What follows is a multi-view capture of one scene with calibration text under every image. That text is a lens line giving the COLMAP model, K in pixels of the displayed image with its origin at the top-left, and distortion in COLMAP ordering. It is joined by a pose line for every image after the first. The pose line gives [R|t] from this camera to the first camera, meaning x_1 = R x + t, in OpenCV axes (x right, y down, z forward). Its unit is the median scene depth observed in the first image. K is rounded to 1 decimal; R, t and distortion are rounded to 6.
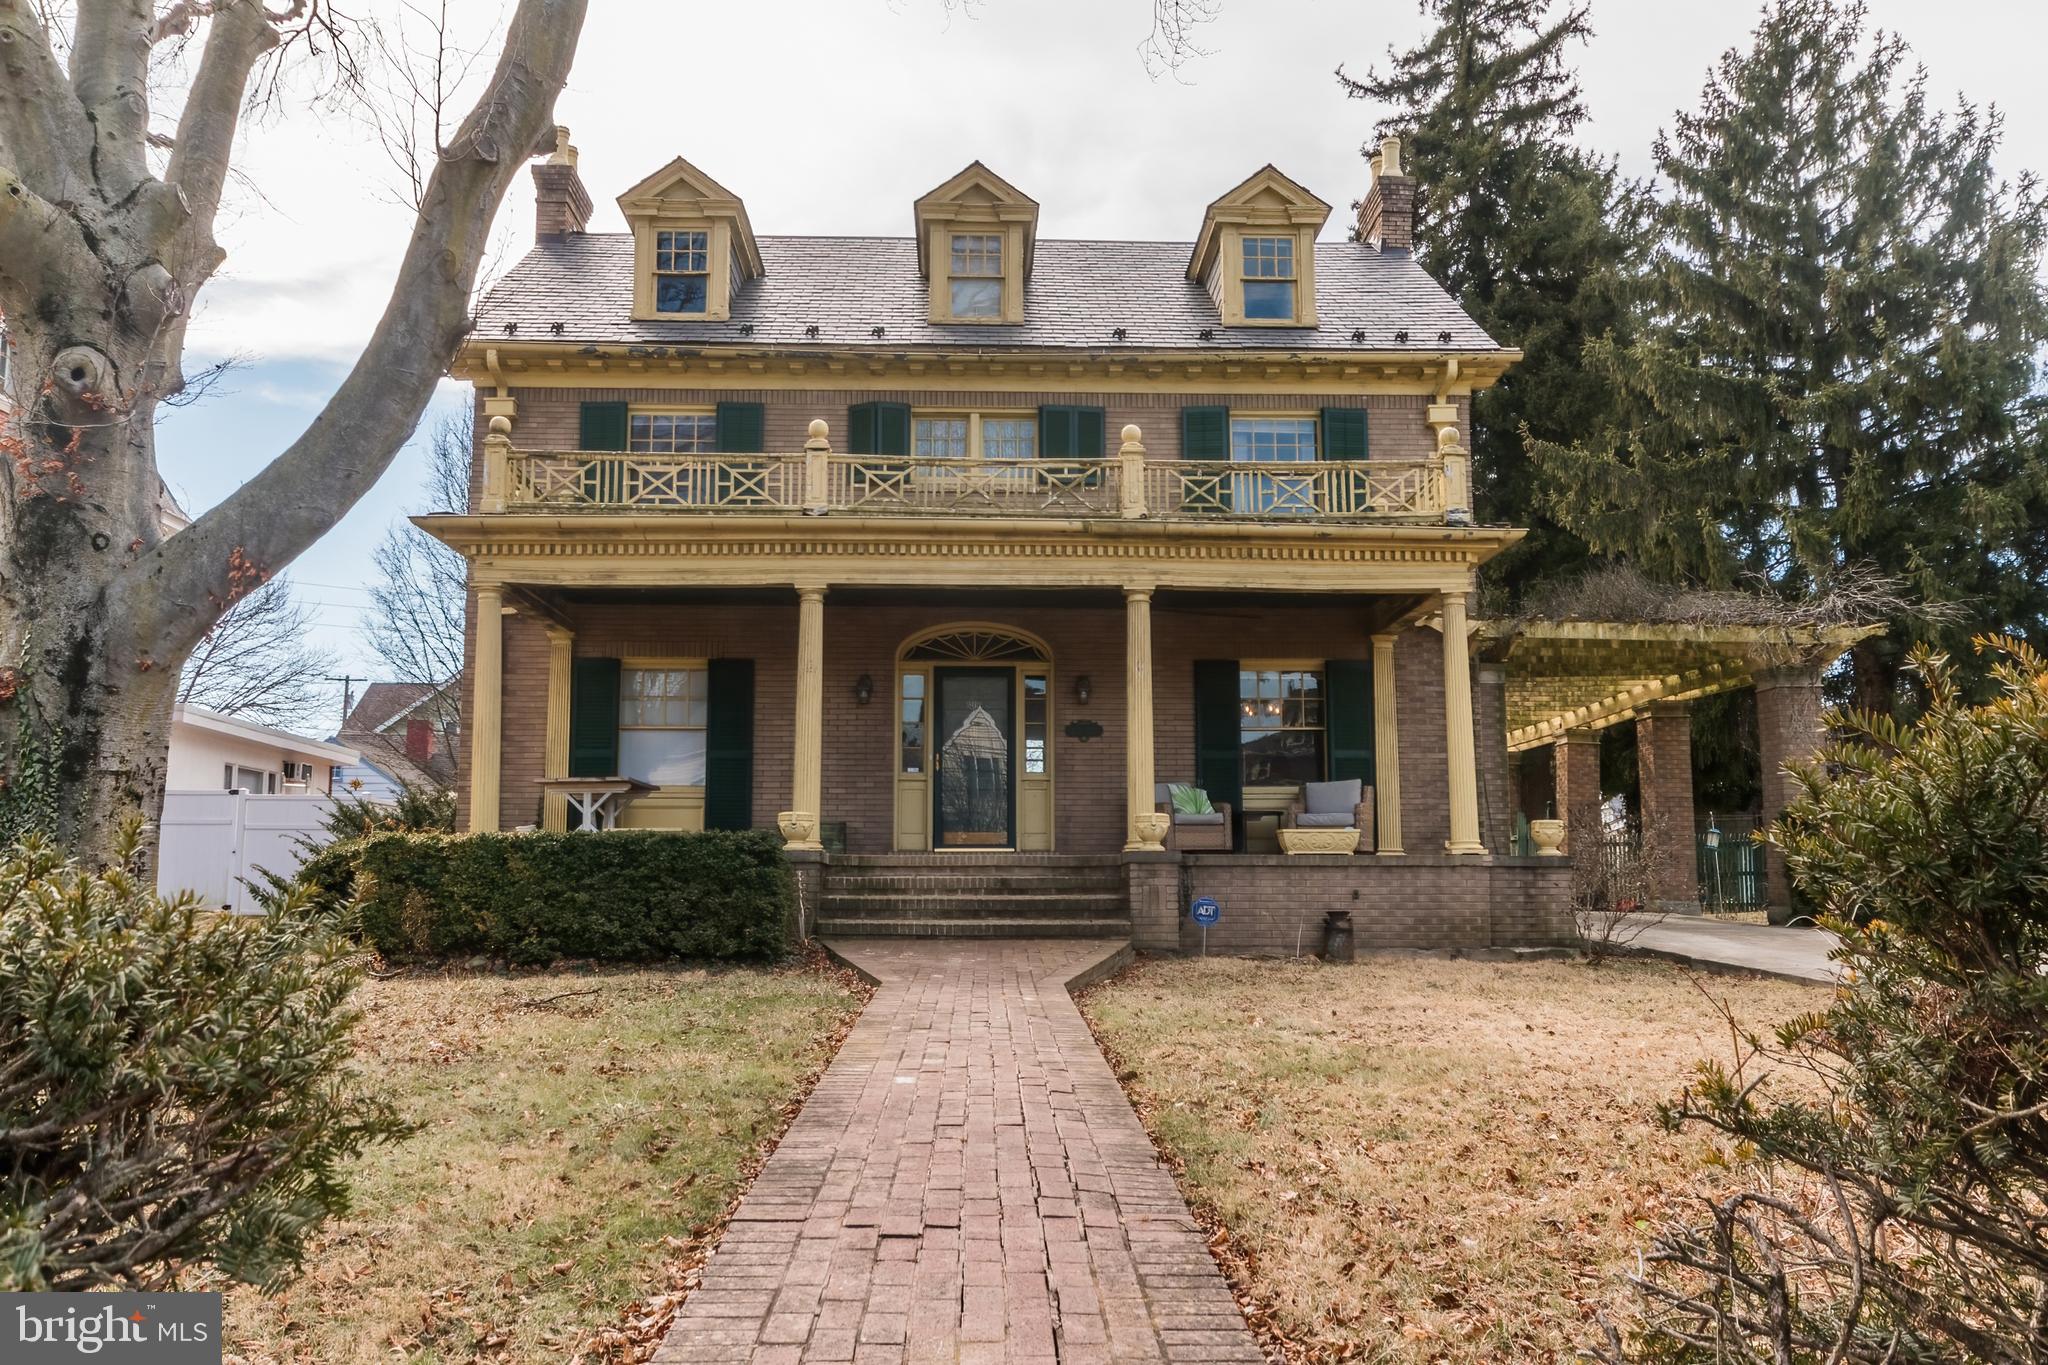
lens RADIAL K [[1617.3, 0, 1024.0], [0, 1617.3, 682.5], [0, 0, 1]] dist [0.000439, 0.004324]
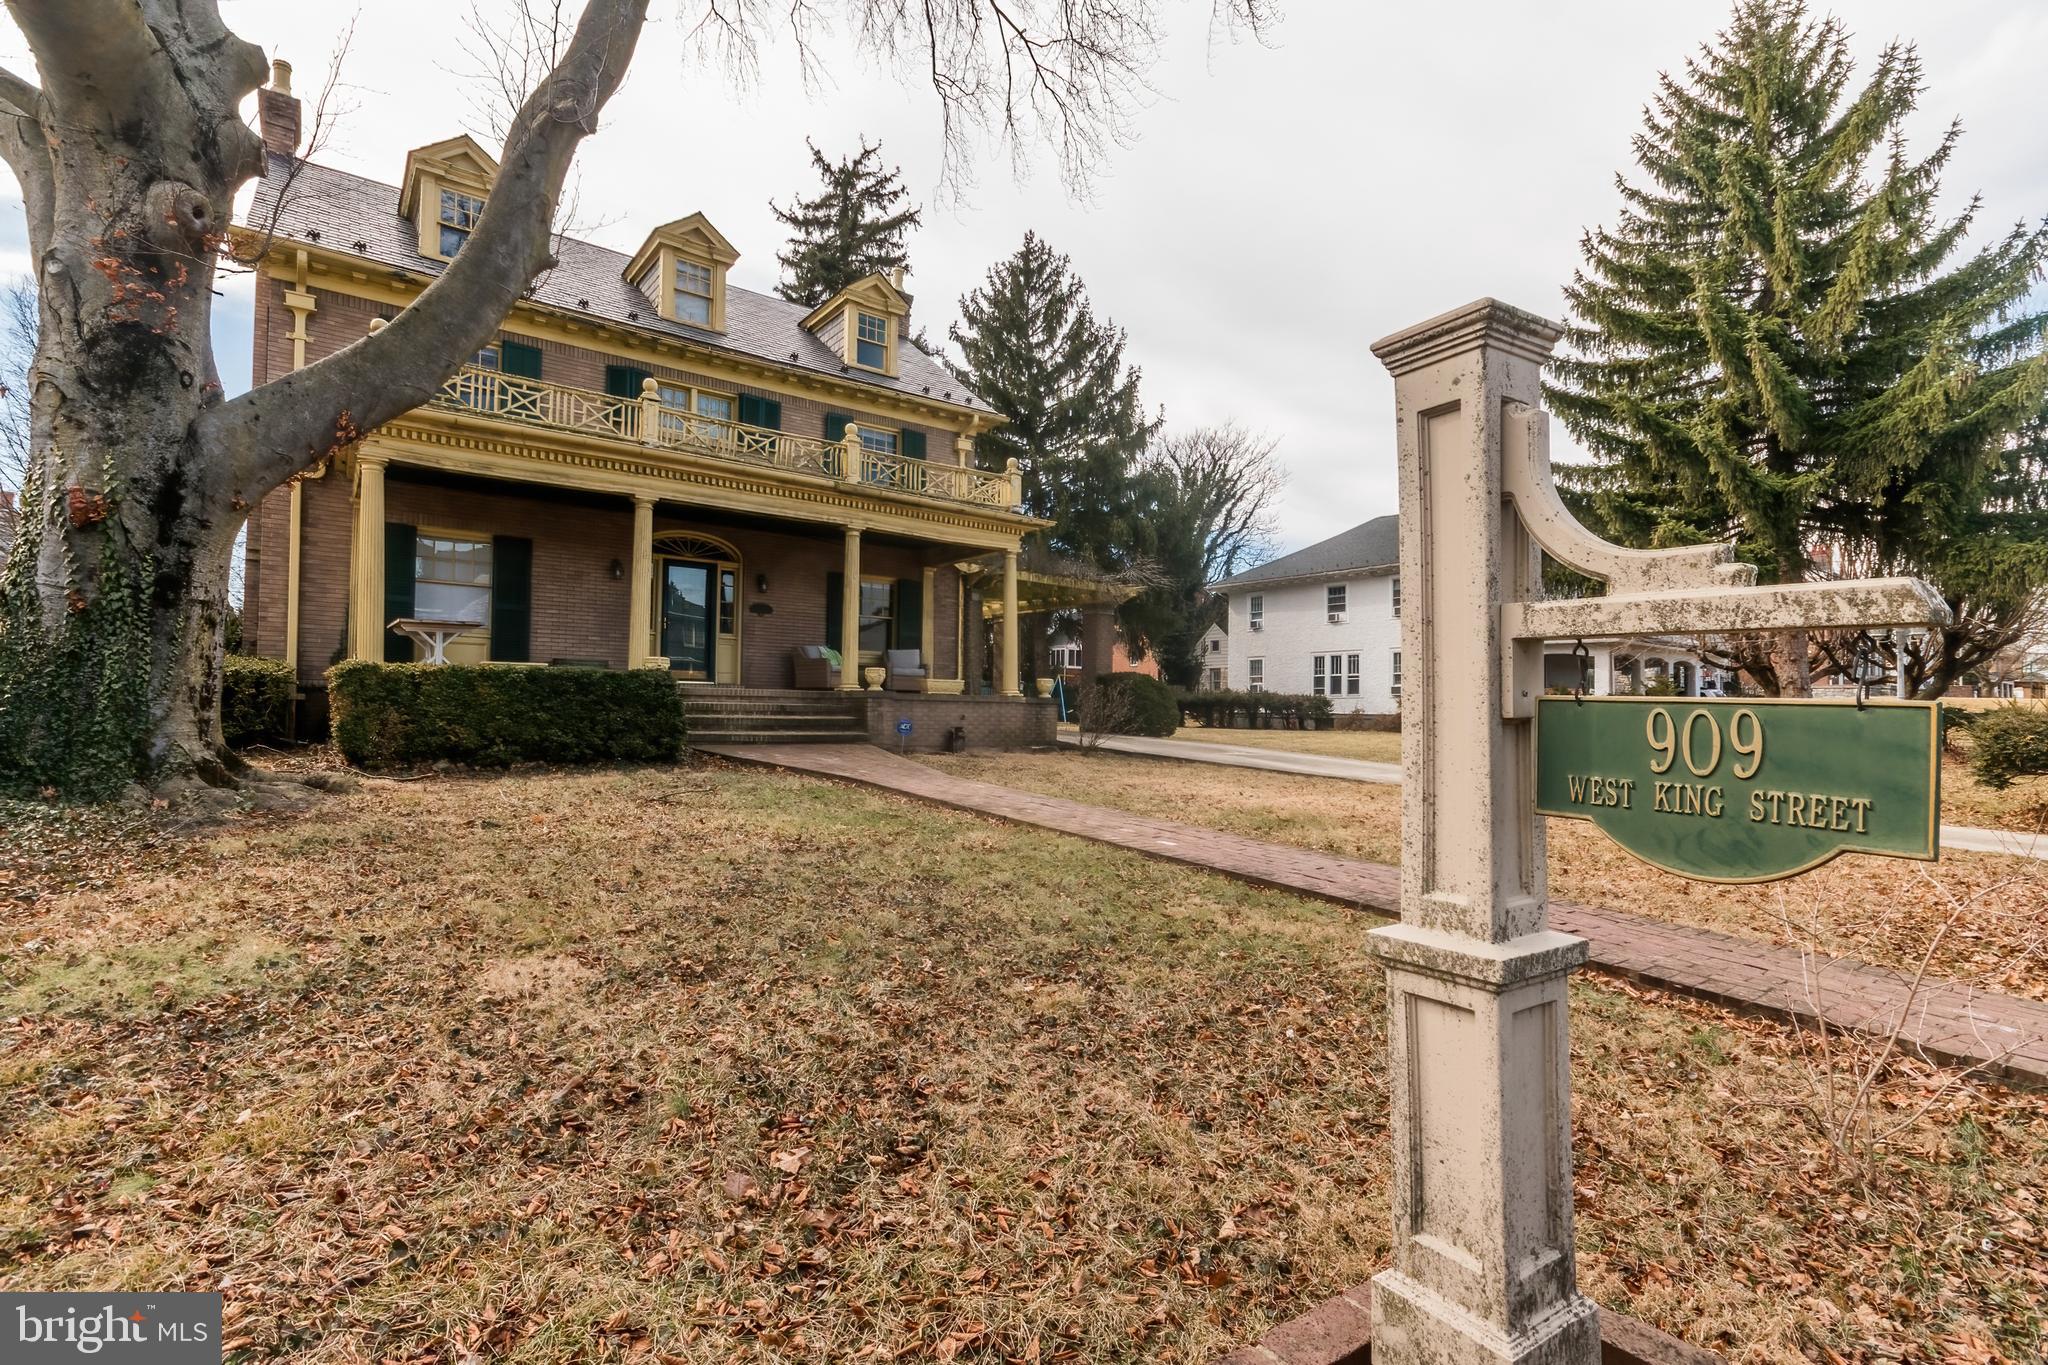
lens RADIAL K [[936.0, 0, 1024.0], [0, 936.0, 682.5], [0, 0, 1]] dist [-0.001867, -0.001475]
pose [[0.820512, 0.032059, 0.570729, -0.318623], [-0.092689, 0.992675, 0.077493, 0.007054], [-0.564065, -0.116484, 0.817473, 0.123316]]
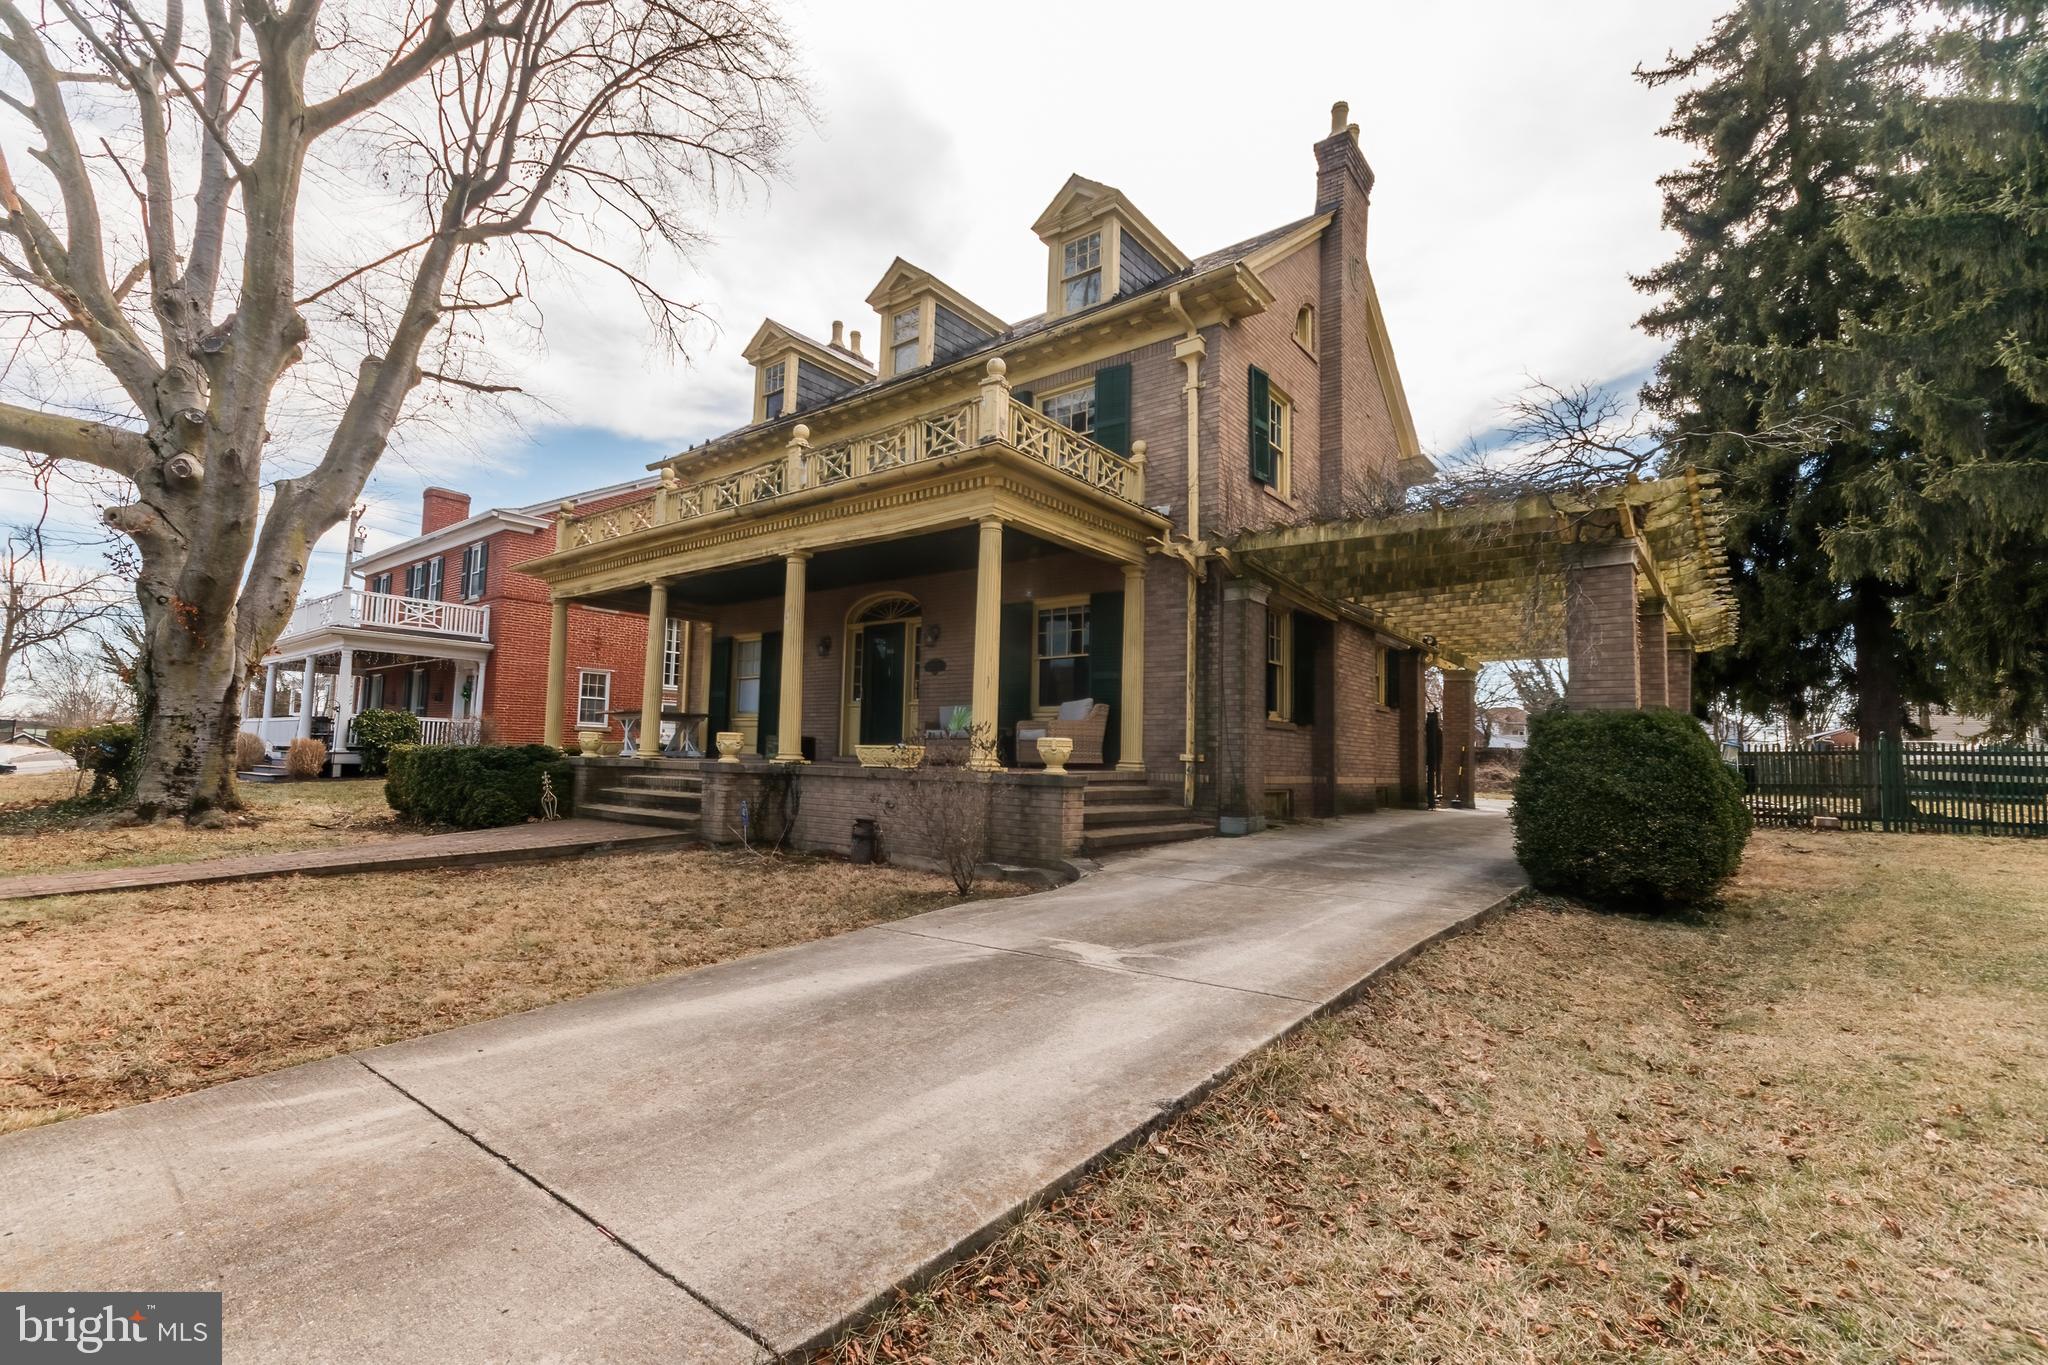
lens RADIAL K [[890.2, 0, 1017.9], [0, 890.2, 689.1], [0, 0, 1]] dist [0.001046, 0.000158]
pose [[0.768116, -0.033180, -0.639451, 0.633959], [0.060927, 0.997913, 0.021406, 0.042526], [0.637406, -0.055402, 0.768534, 0.564521]]
